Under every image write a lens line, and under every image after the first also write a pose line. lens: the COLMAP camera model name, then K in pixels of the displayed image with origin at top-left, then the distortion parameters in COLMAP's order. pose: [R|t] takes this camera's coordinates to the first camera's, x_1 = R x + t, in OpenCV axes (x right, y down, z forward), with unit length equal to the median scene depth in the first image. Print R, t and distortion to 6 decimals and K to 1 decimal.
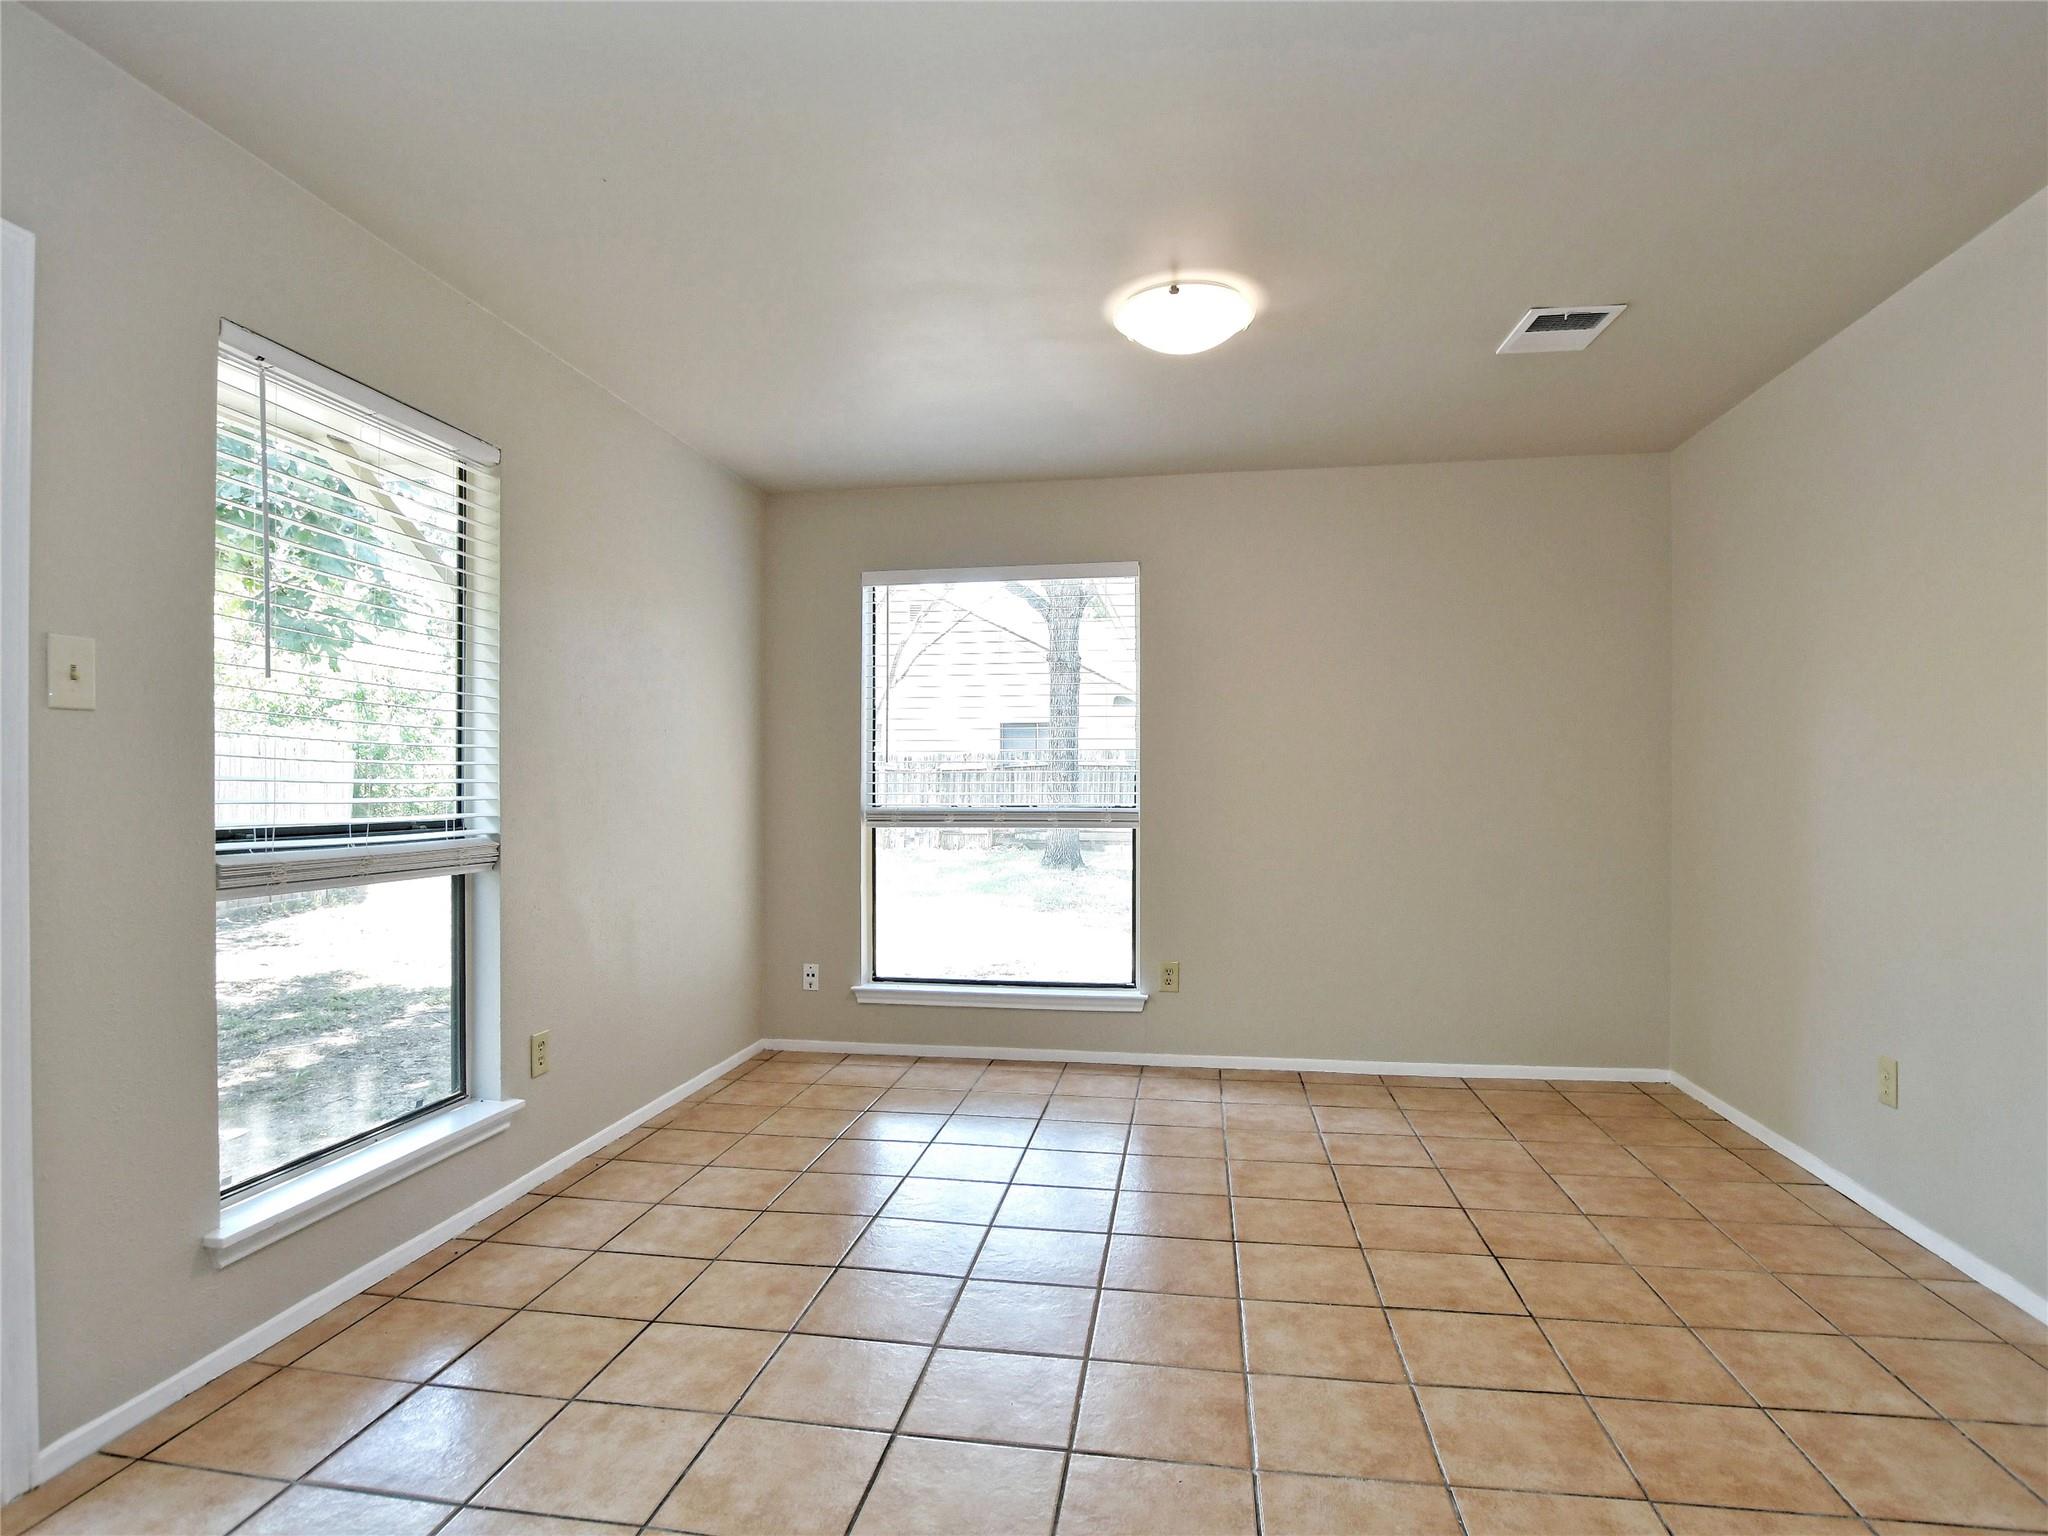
lens RADIAL K [[1094.9, 0, 1008.8], [0, 1094.9, 788.2], [0, 0, 1]] dist [-0.027314, -0.000364]
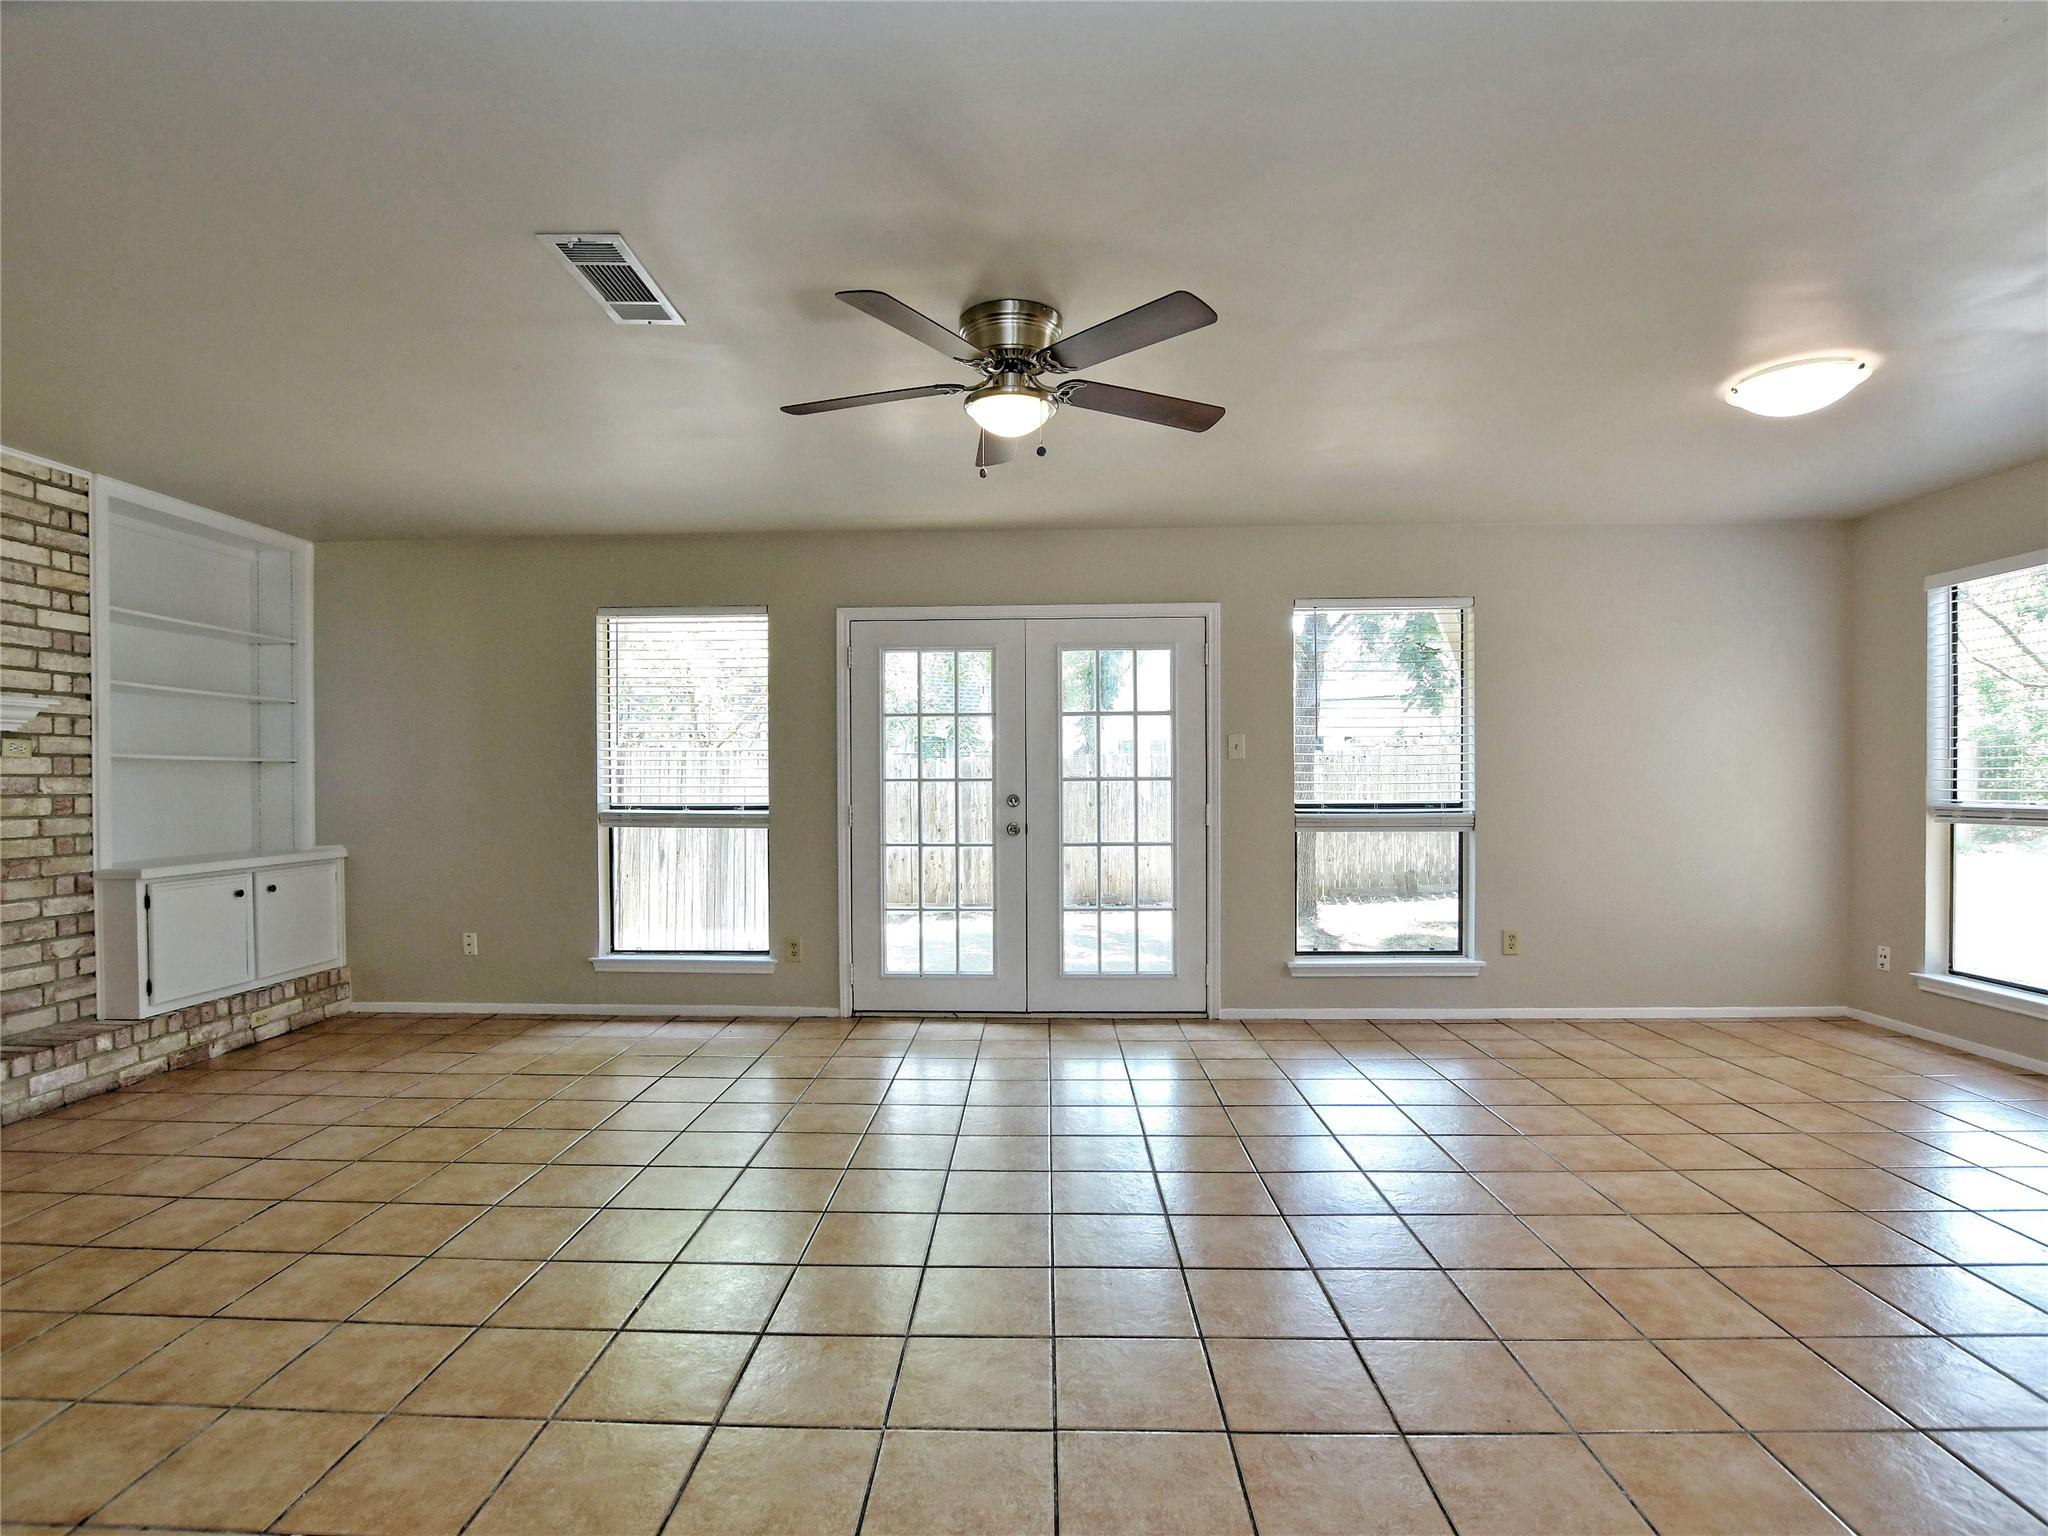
lens RADIAL K [[1015.6, 0, 1011.5], [0, 1015.6, 784.6], [0, 0, 1]] dist [-0.030036, 0.001274]
pose [[0.132211, 0.003077, -0.991217, 1.076829], [0.005786, 0.999976, 0.003875, -0.012882], [0.991205, -0.006248, 0.132190, 0.023594]]
